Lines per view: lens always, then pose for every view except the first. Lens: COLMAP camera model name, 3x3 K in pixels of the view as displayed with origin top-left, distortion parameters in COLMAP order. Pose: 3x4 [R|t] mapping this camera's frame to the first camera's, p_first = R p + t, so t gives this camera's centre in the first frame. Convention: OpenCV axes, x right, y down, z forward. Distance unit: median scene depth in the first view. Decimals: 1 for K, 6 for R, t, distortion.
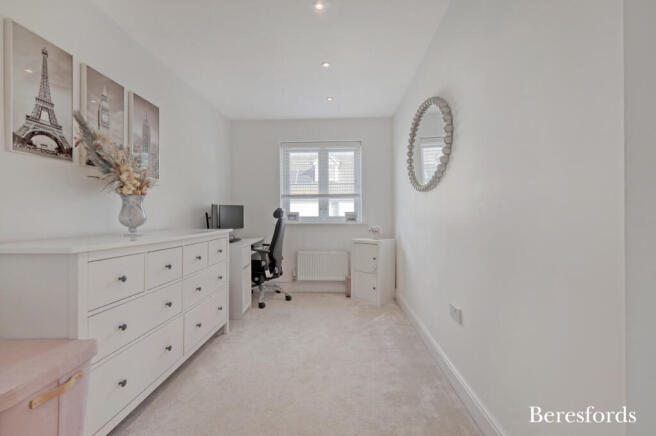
lens RADIAL K [[285.6, 0, 323.9], [0, 285.6, 217.7], [0, 0, 1]] dist [-0.001069, -0.000587]
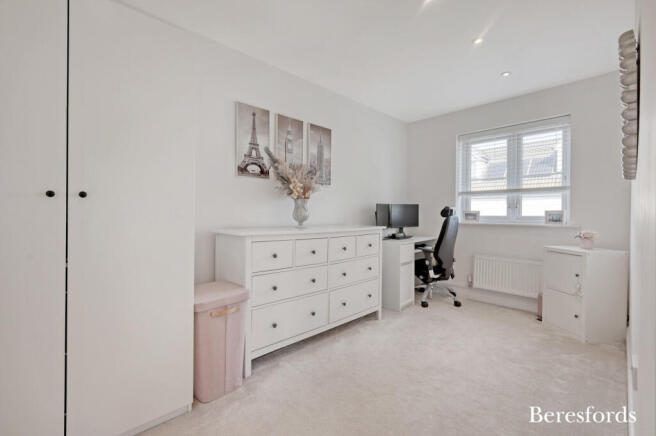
lens RADIAL K [[284.5, 0, 325.9], [0, 284.5, 214.7], [0, 0, 1]] dist [0.001885, -0.000407]
pose [[0.730469, 0.010853, -0.682860, 0.357639], [-0.013376, 0.999909, 0.001584, -0.005016], [0.682815, 0.007977, 0.730548, 0.066556]]
